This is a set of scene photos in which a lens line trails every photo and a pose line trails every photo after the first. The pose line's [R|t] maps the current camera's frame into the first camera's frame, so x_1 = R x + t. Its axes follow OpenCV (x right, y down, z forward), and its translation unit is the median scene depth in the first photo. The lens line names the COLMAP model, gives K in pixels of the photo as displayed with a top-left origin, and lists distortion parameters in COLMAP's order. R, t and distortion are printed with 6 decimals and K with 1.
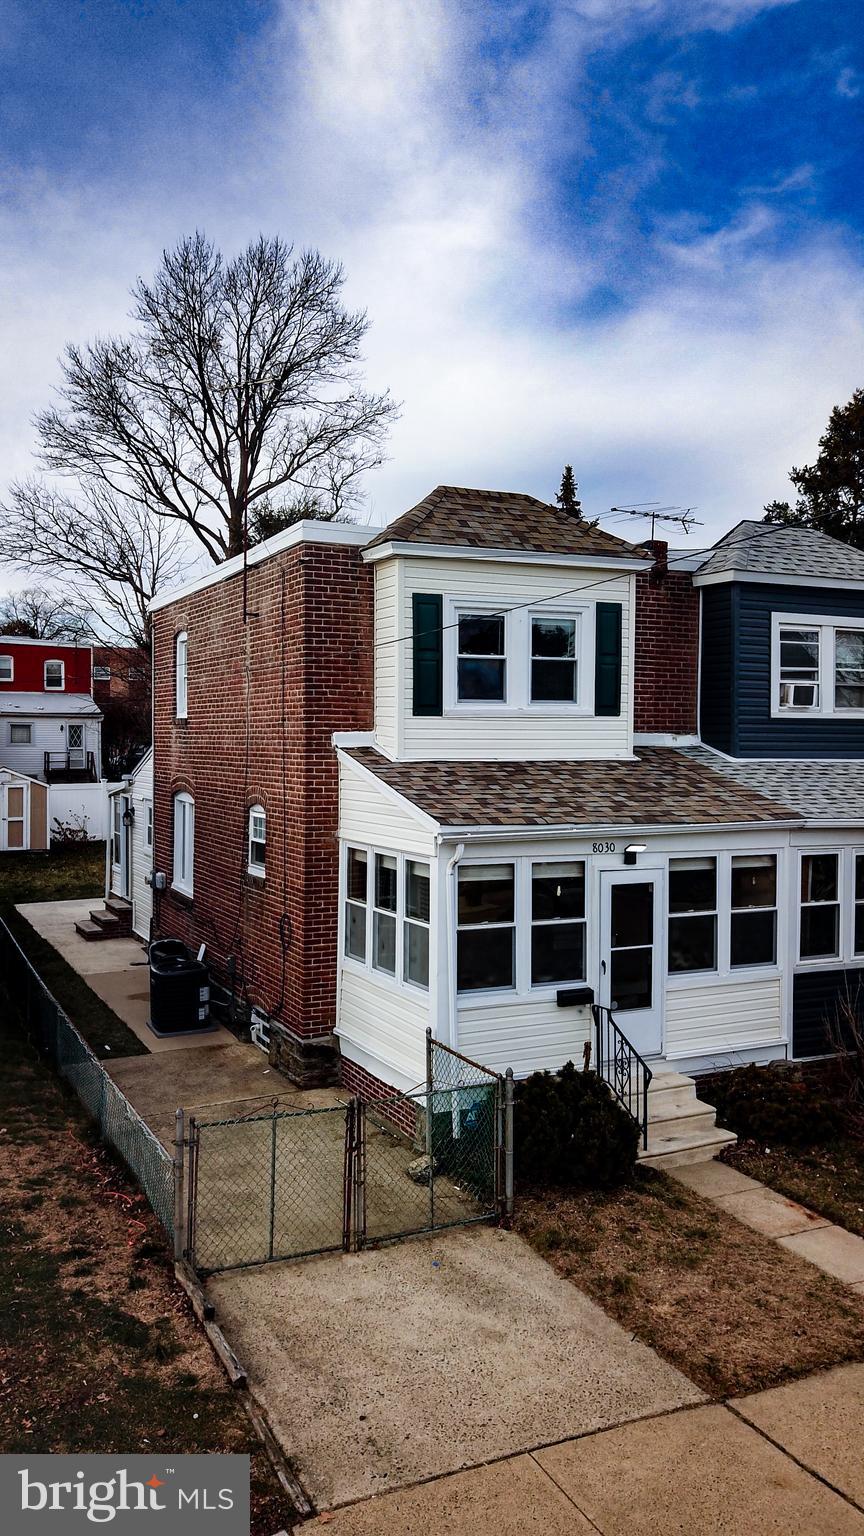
lens RADIAL K [[1198.0, 0, 439.8], [0, 1198.0, 761.7], [0, 0, 1]] dist [0.040978, -0.012593]
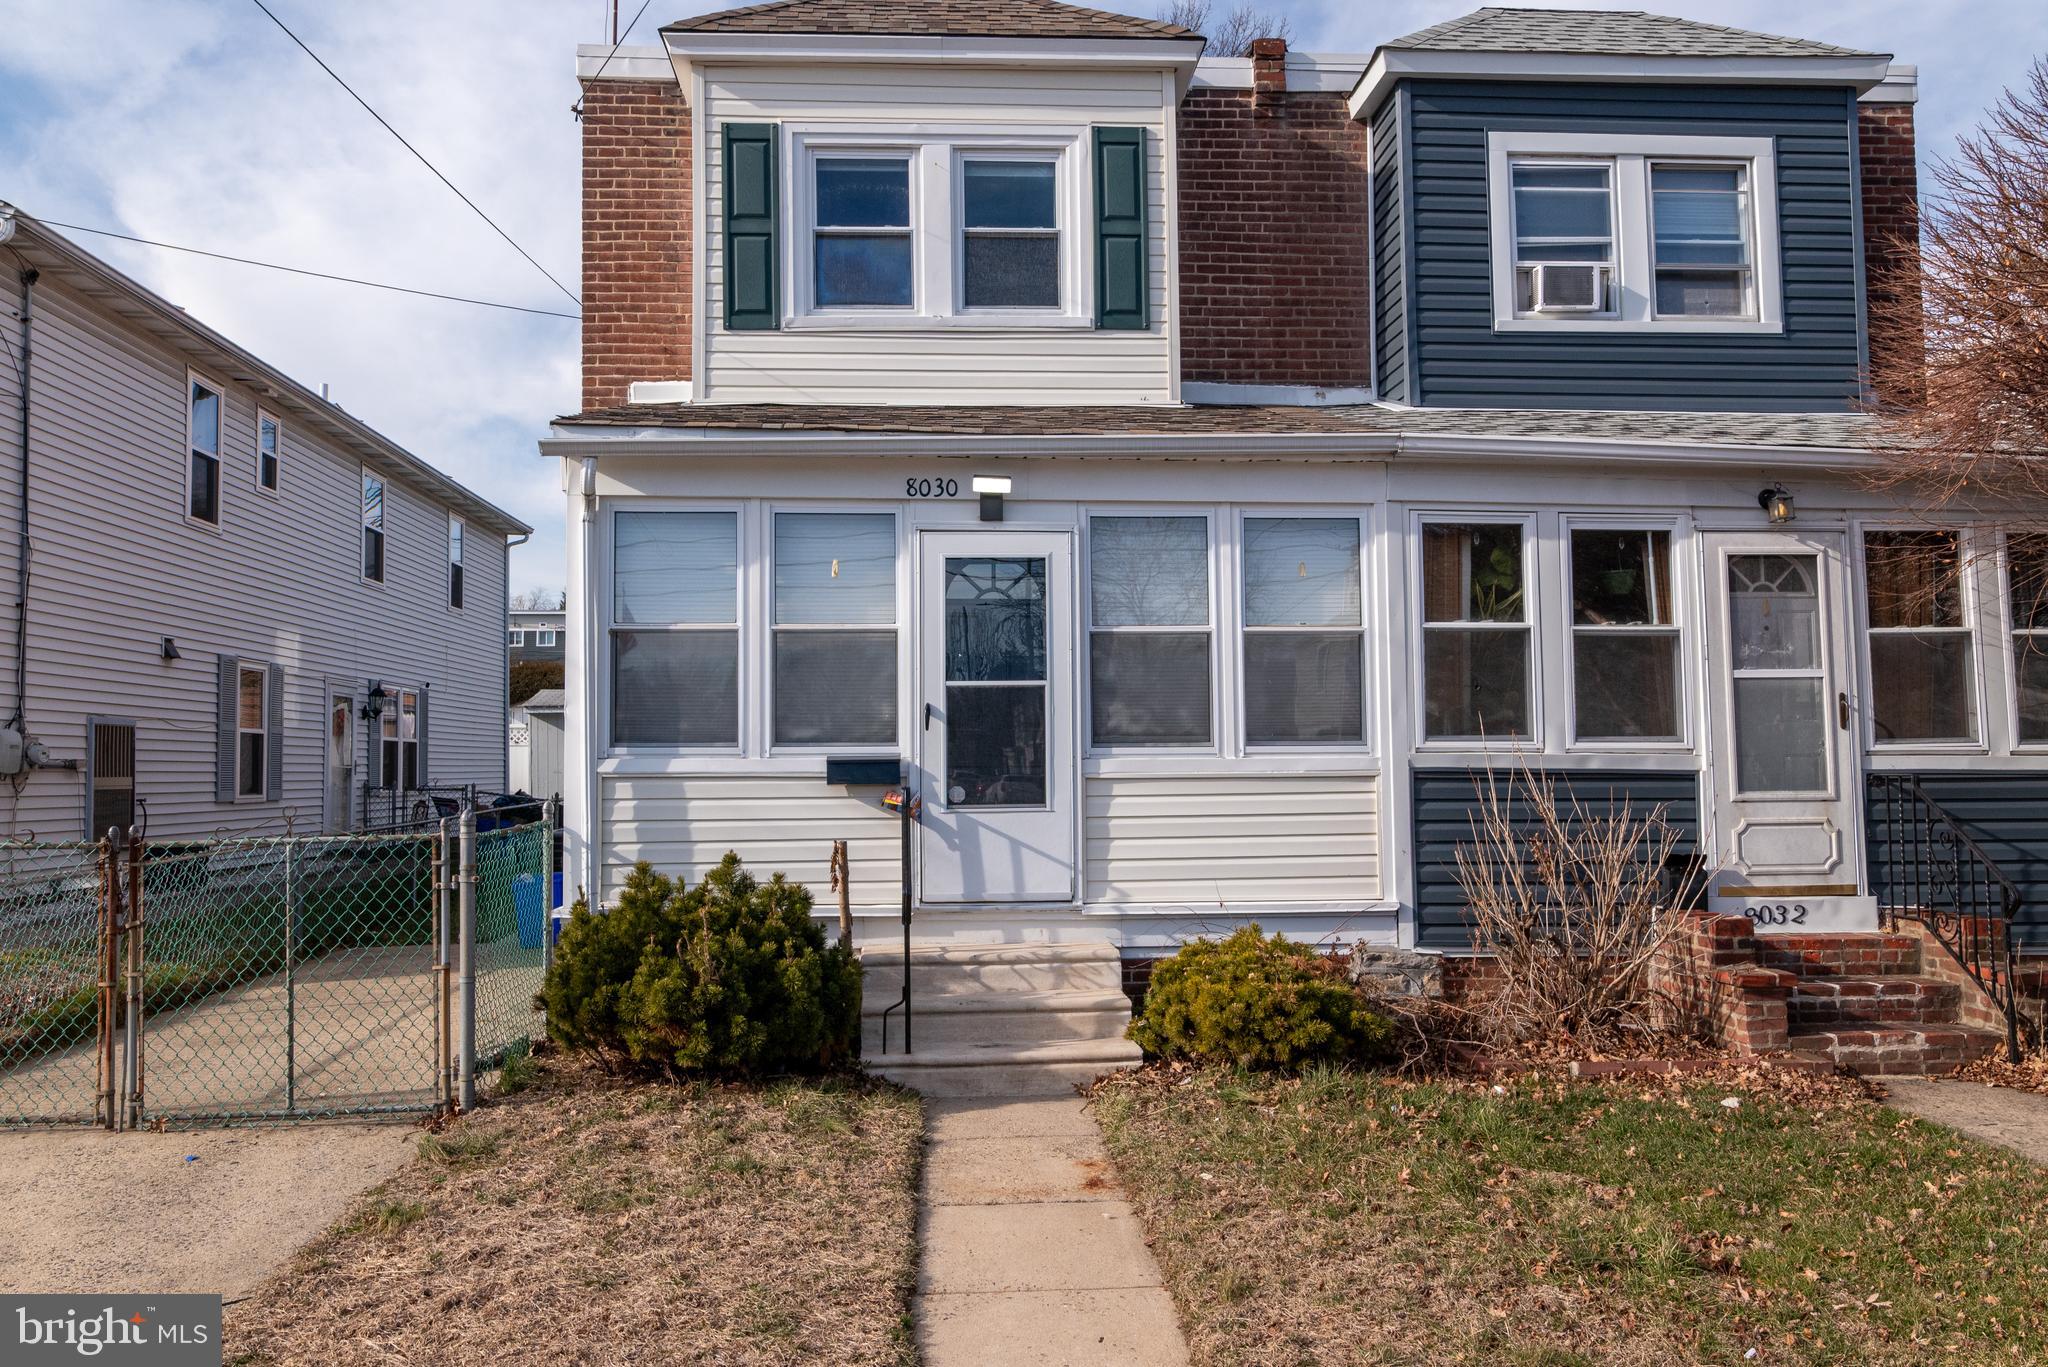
lens RADIAL K [[1552.4, 0, 1013.7], [0, 1552.4, 677.3], [0, 0, 1]] dist [-0.006409, 0.004872]
pose [[0.922815, -0.036333, -0.383525, 0.382404], [0.005054, 0.996599, -0.082252, 0.188353], [0.385209, 0.073965, 0.919860, 0.365590]]
